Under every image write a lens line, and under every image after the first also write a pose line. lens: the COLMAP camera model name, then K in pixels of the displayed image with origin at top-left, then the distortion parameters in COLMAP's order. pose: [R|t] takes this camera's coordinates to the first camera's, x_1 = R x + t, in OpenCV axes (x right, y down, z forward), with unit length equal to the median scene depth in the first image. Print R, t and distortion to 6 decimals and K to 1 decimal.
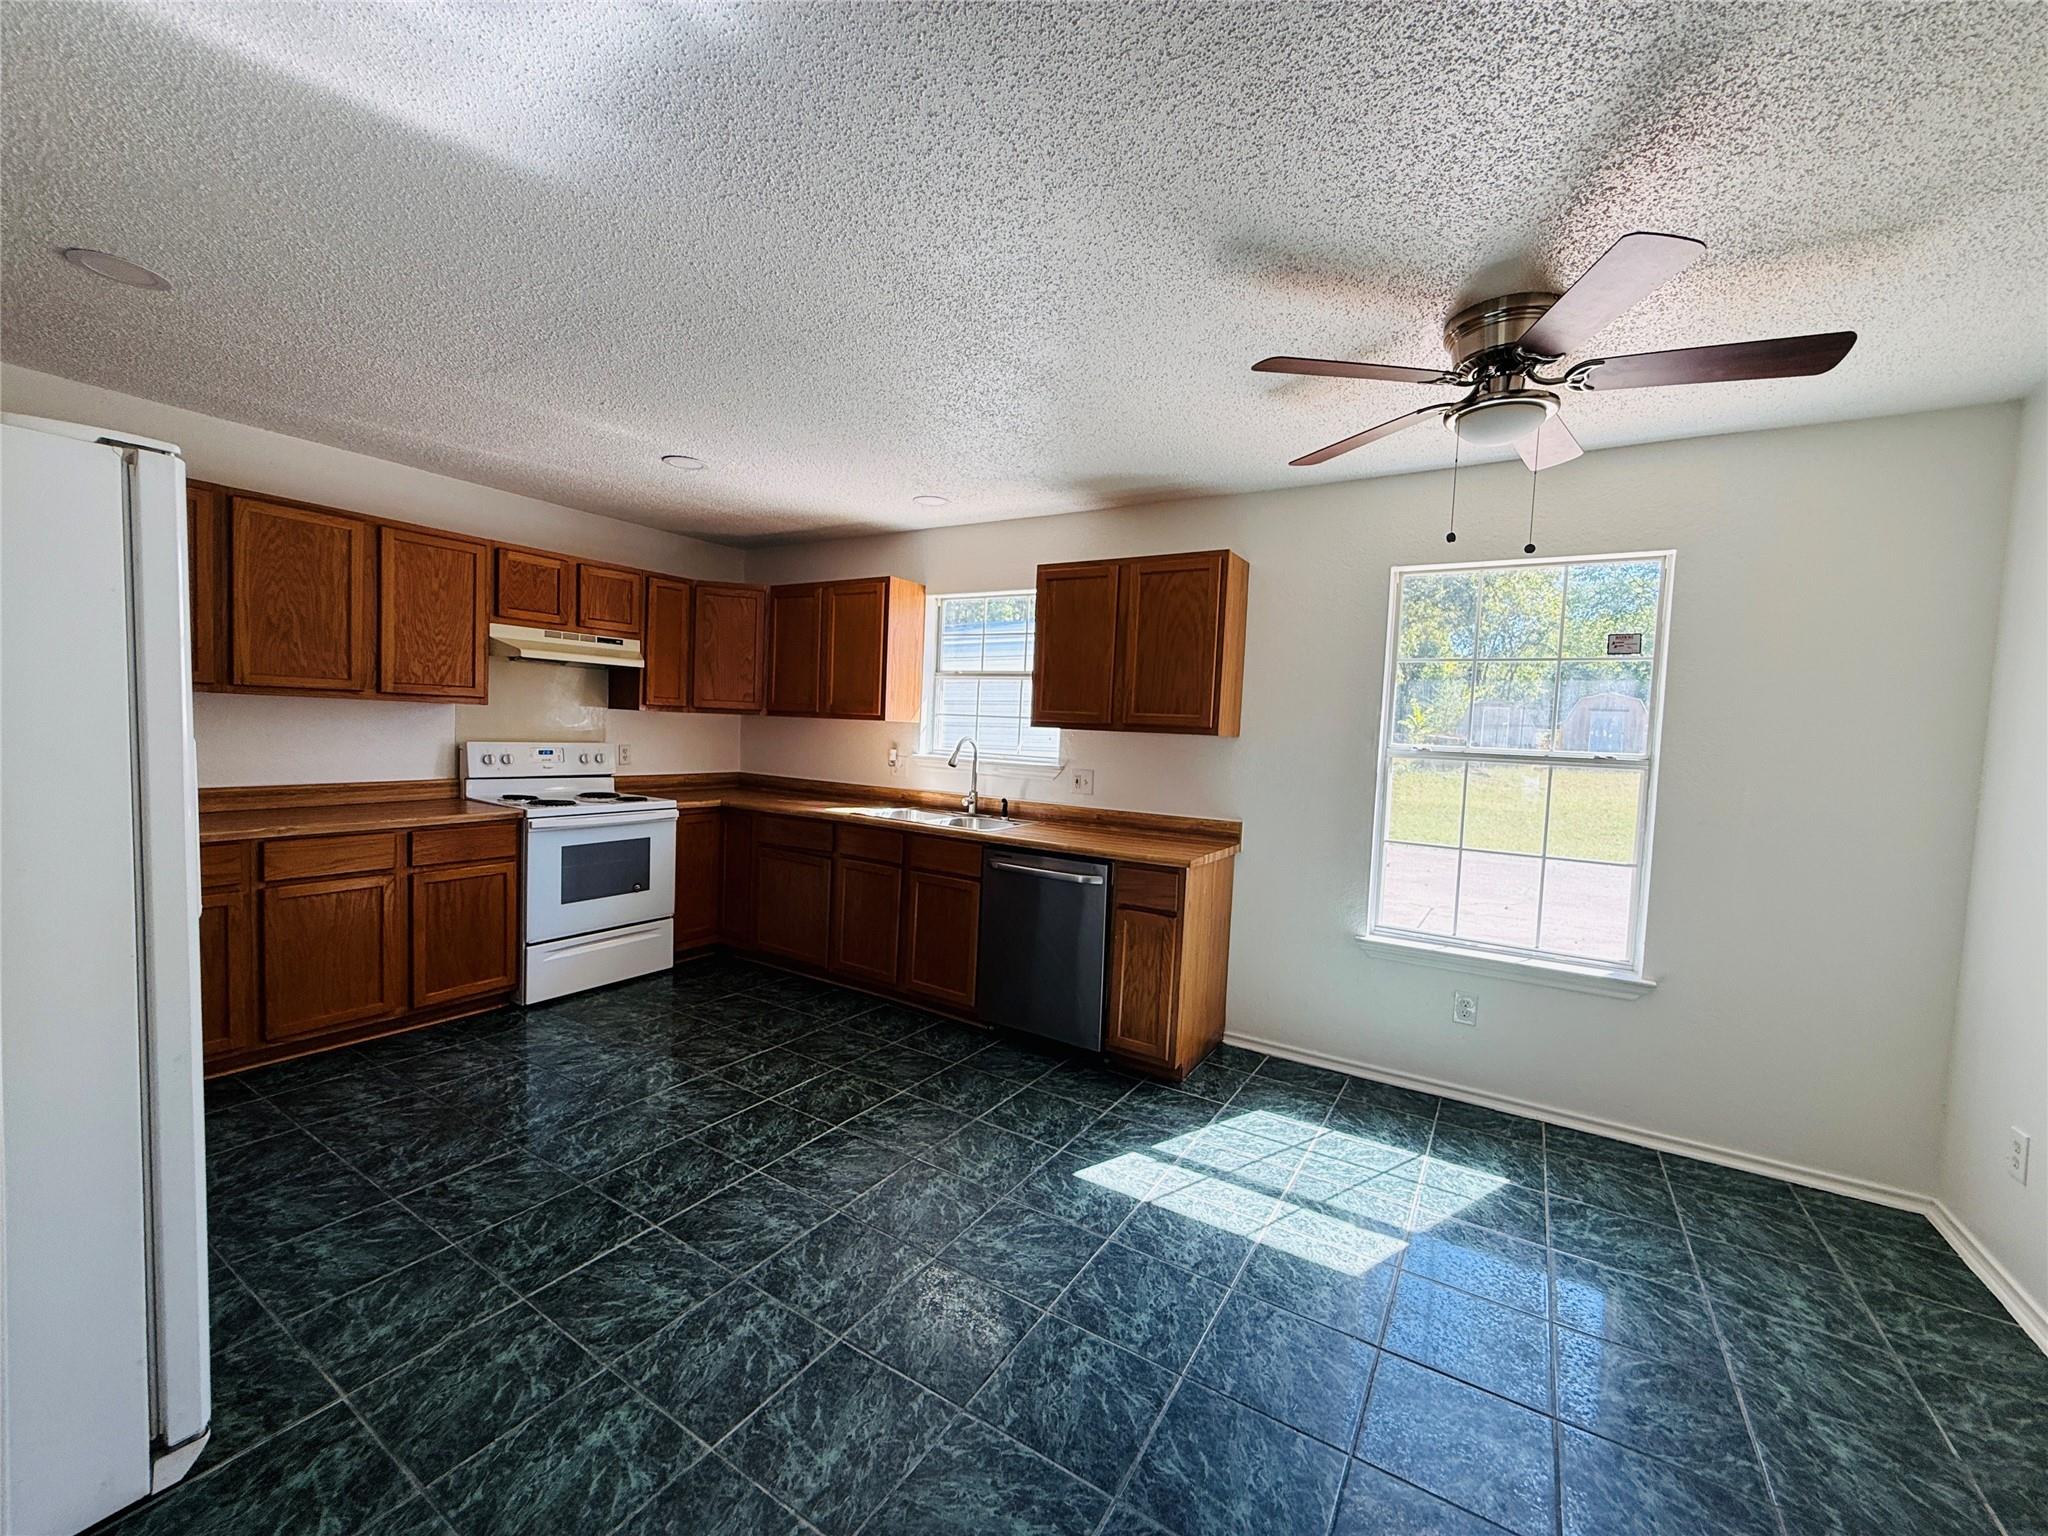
lens RADIAL K [[816.8, 0, 1020.3], [0, 816.8, 766.1], [0, 0, 1]] dist [0.002156, 0.000162]
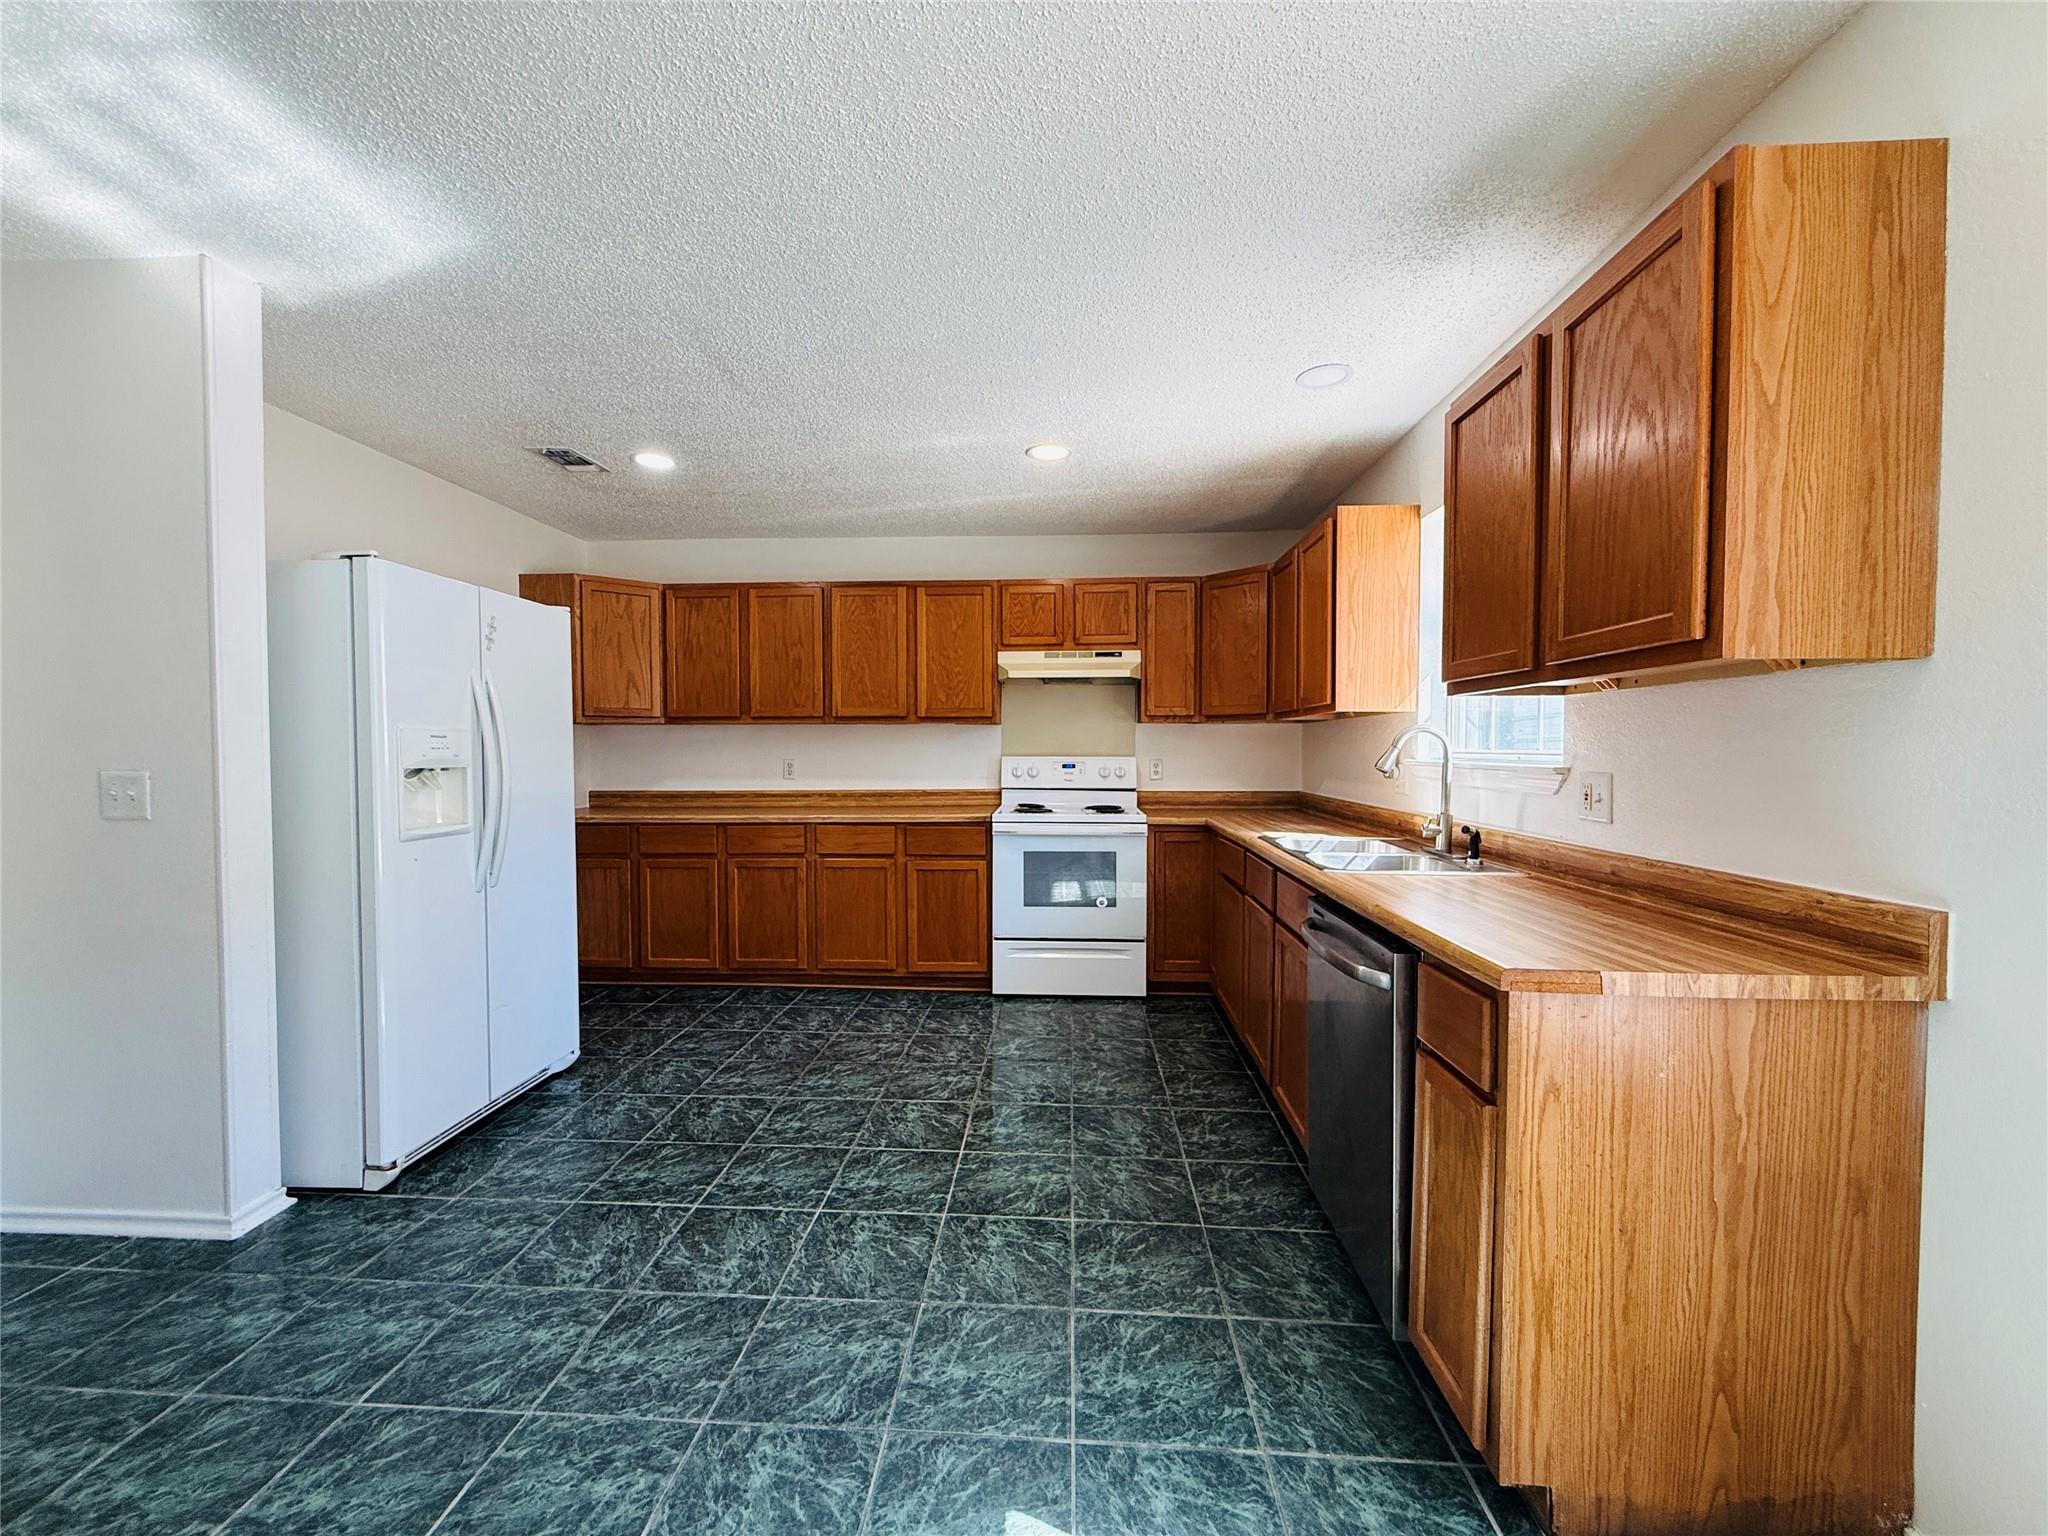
lens RADIAL K [[814.4, 0, 1019.5], [0, 814.4, 768.3], [0, 0, 1]] dist [-0.000484, 0.000243]
pose [[0.476916, -0.021468, -0.878687, 0.382976], [-0.021035, 0.999137, -0.035828, 0.029952], [0.878697, 0.035570, 0.476053, 0.510256]]
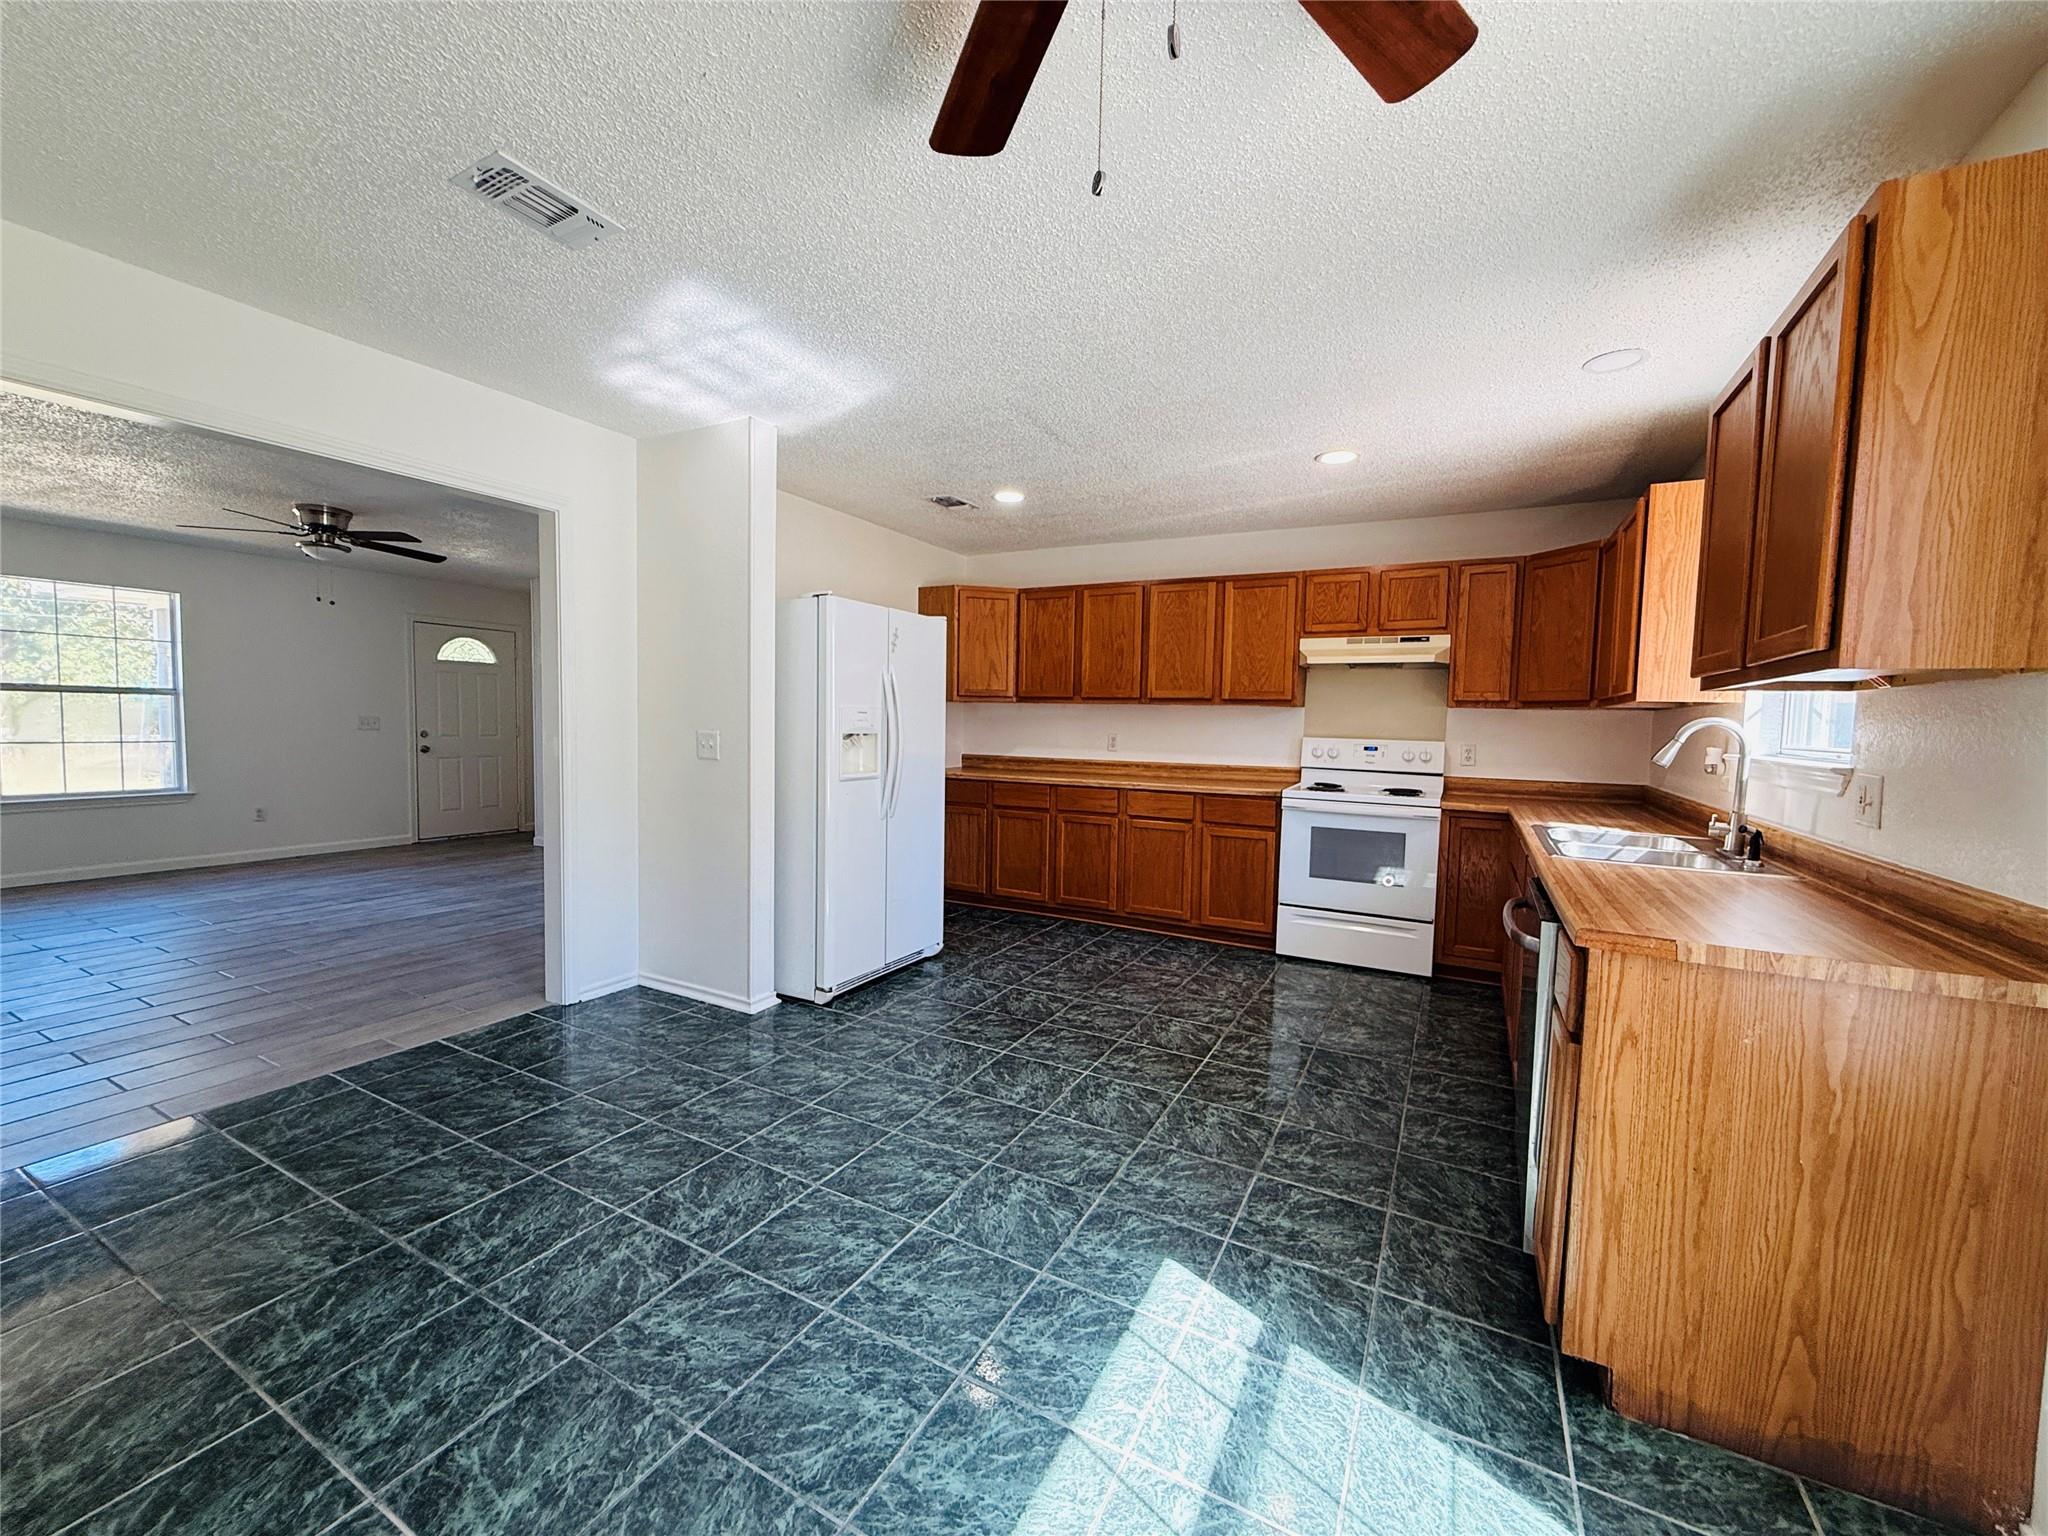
lens RADIAL K [[814.4, 0, 1019.5], [0, 814.4, 768.3], [0, 0, 1]] dist [-0.000484, 0.000243]
pose [[0.061871, 0.018934, -0.997905, 0.569363], [-0.067858, 0.997586, 0.014721, 0.030142], [0.995775, 0.066805, 0.063006, 0.540889]]
